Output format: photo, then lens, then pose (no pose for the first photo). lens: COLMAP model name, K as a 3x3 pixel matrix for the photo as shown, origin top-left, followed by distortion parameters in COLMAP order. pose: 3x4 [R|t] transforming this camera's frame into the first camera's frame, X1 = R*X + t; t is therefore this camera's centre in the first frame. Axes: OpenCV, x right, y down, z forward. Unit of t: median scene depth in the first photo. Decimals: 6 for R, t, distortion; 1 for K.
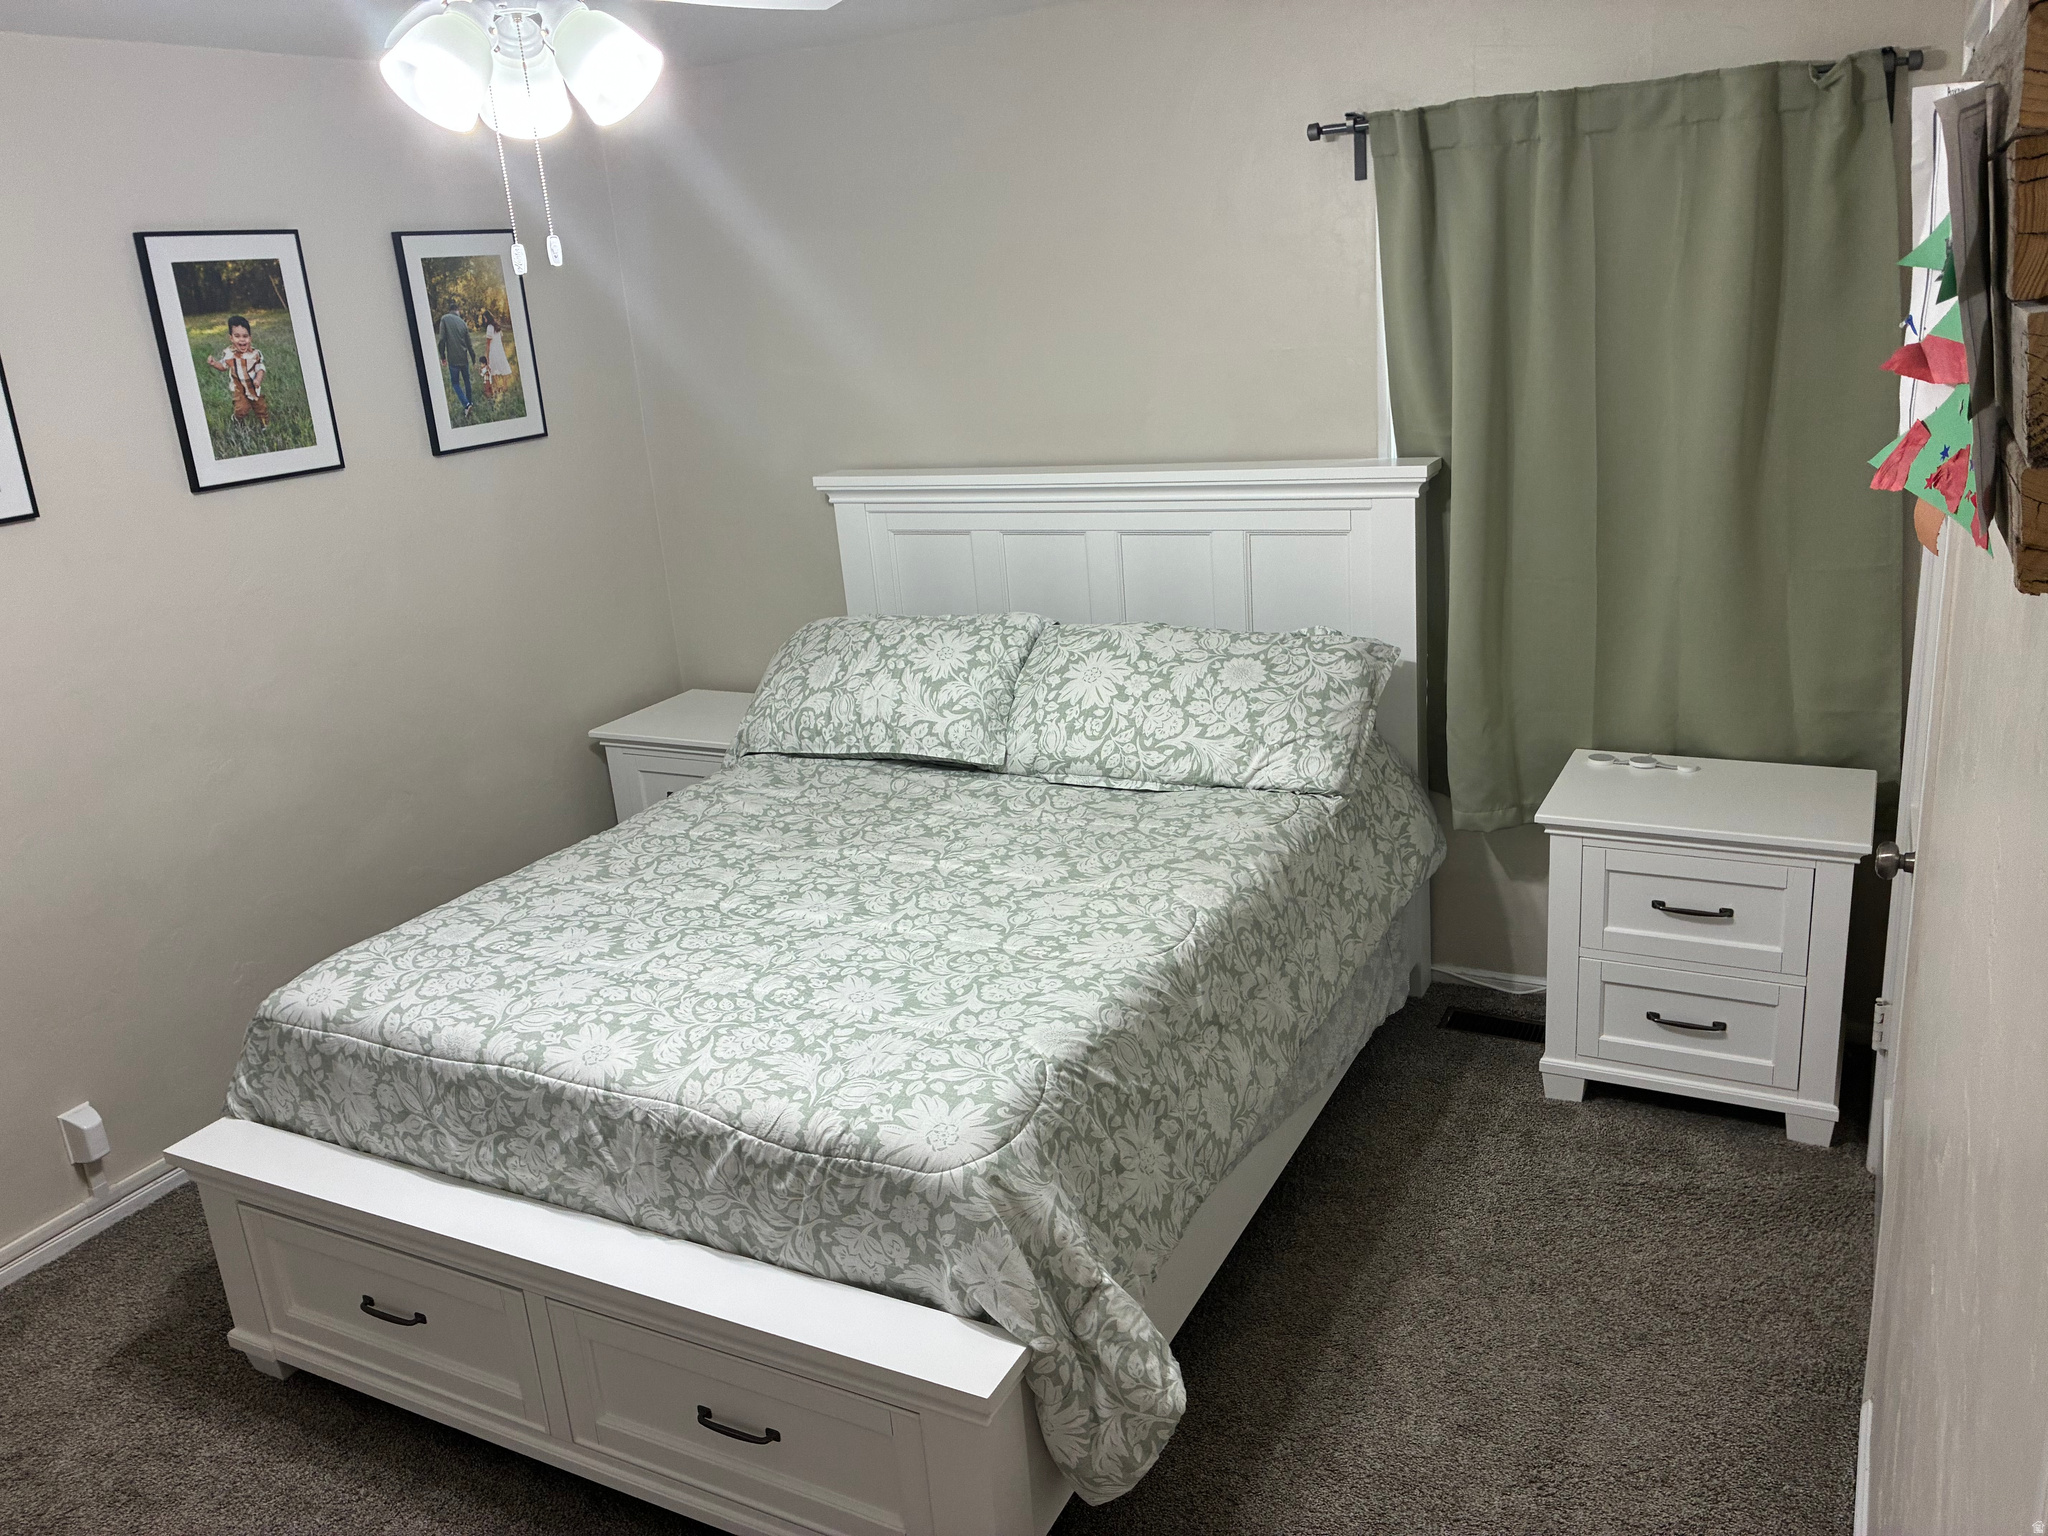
lens RADIAL K [[1565.5, 0, 1024.0], [0, 1565.5, 768.0], [0, 0, 1]] dist [0.035888, -0.030487]
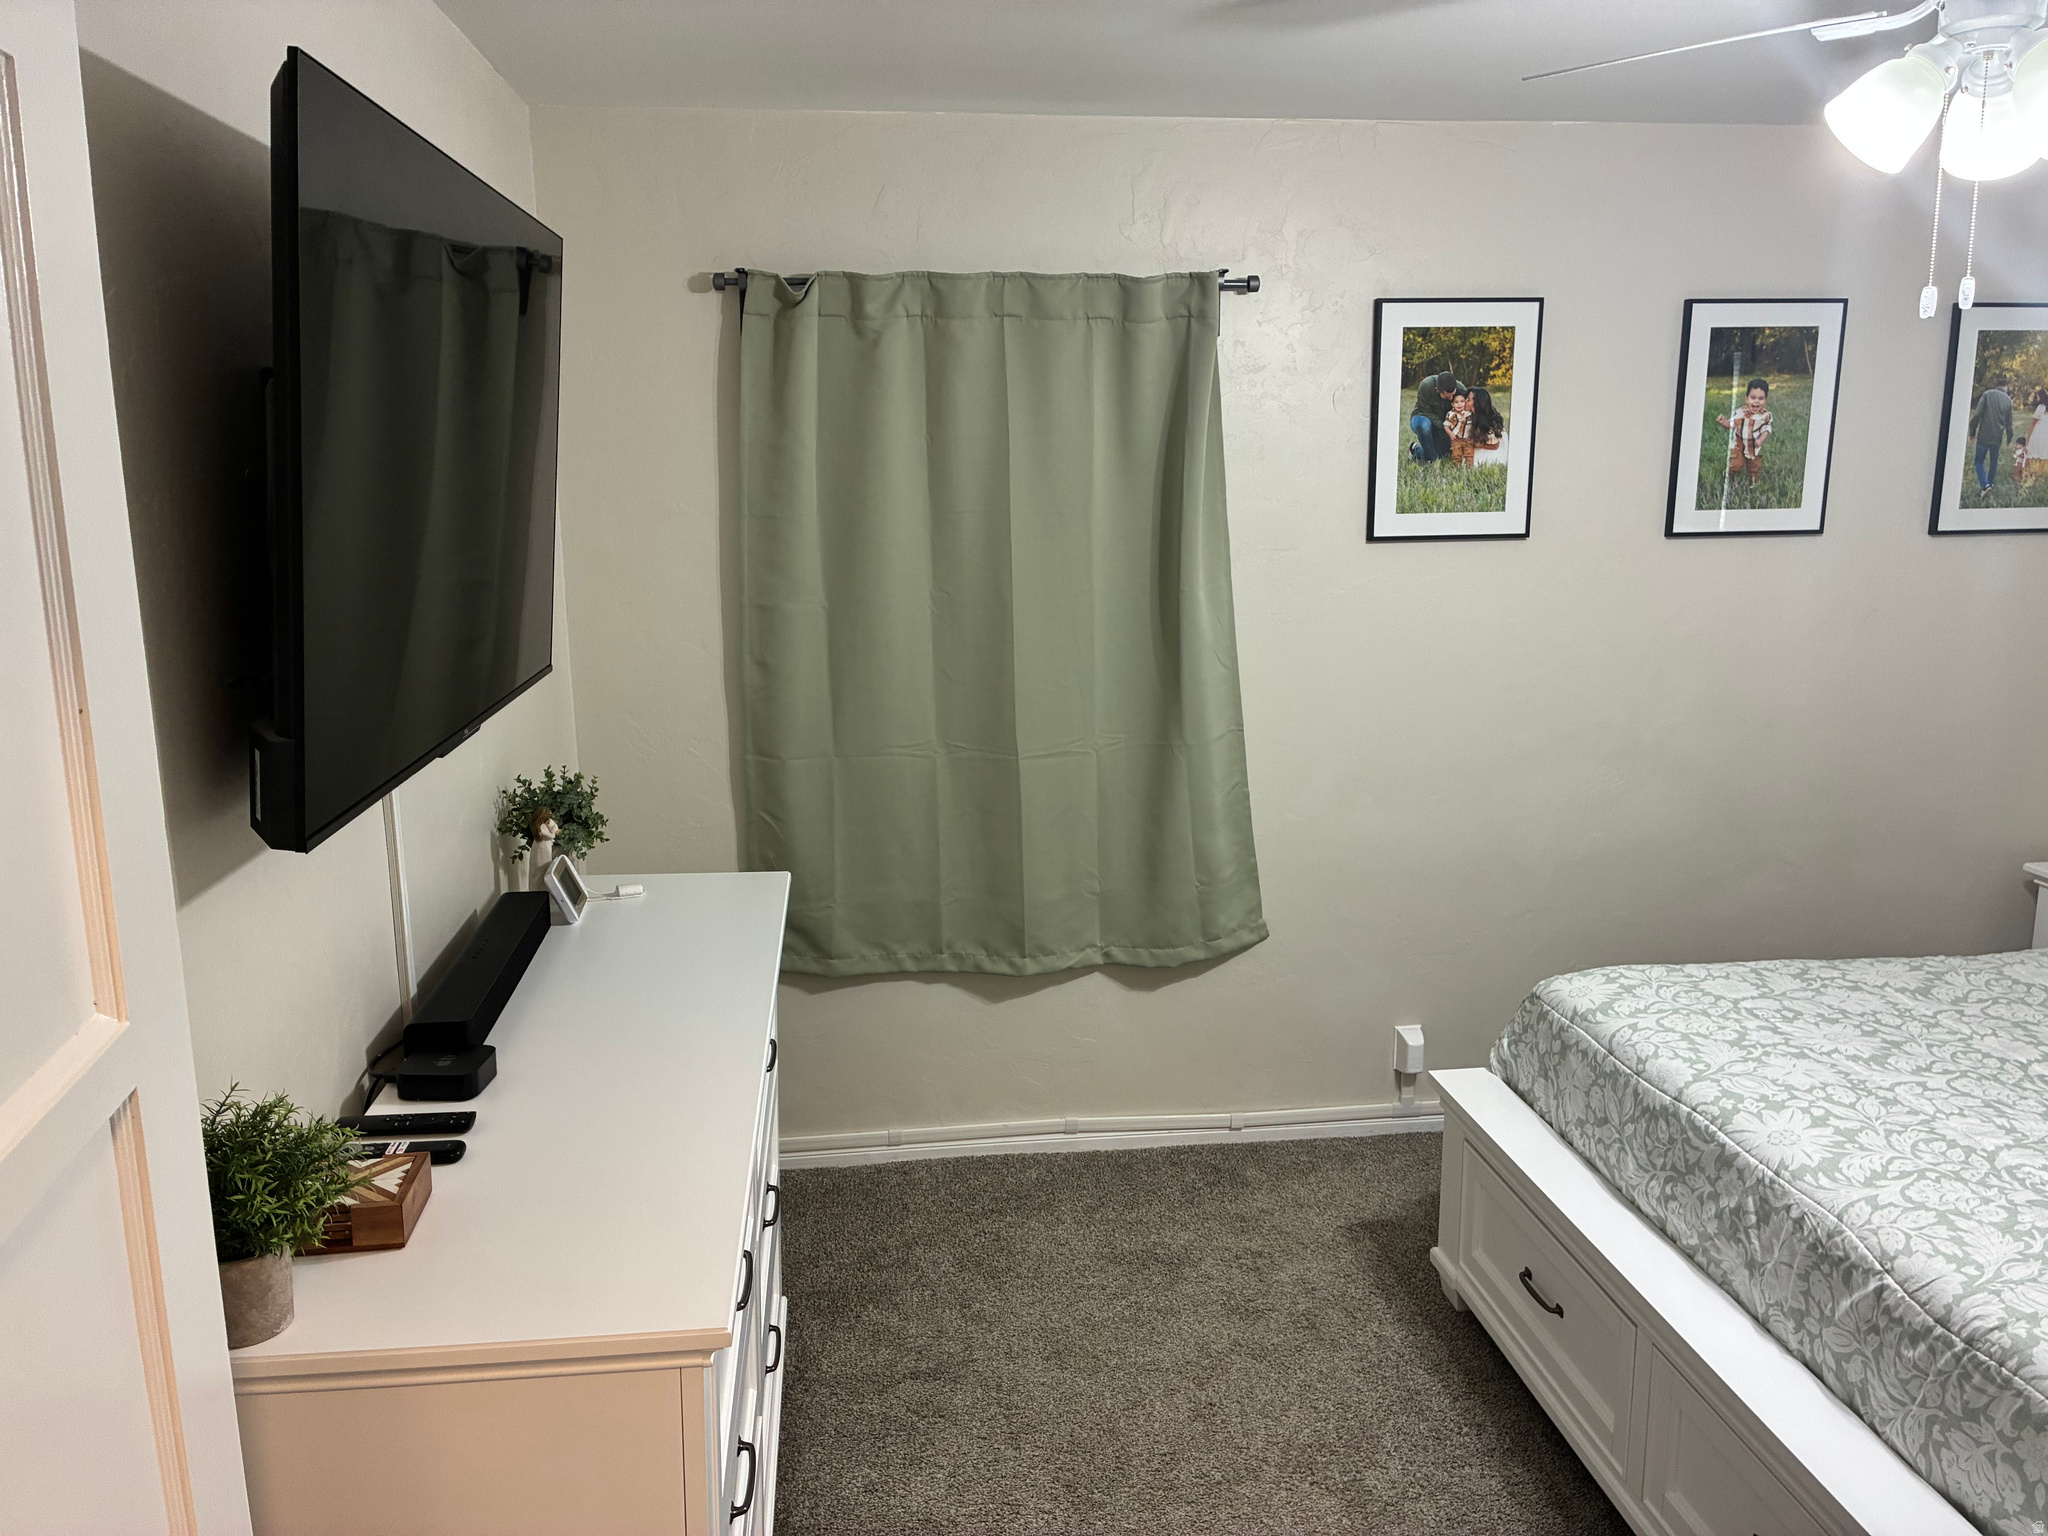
lens RADIAL K [[1553.9, 0, 1020.0], [0, 1553.9, 786.0], [0, 0, 1]] dist [0.087156, -0.108992]
pose [[0.565839, 0.242333, -0.788099, 0.153811], [-0.281282, 0.955227, 0.091768, 0.020315], [0.775052, 0.169752, 0.608669, 0.026160]]
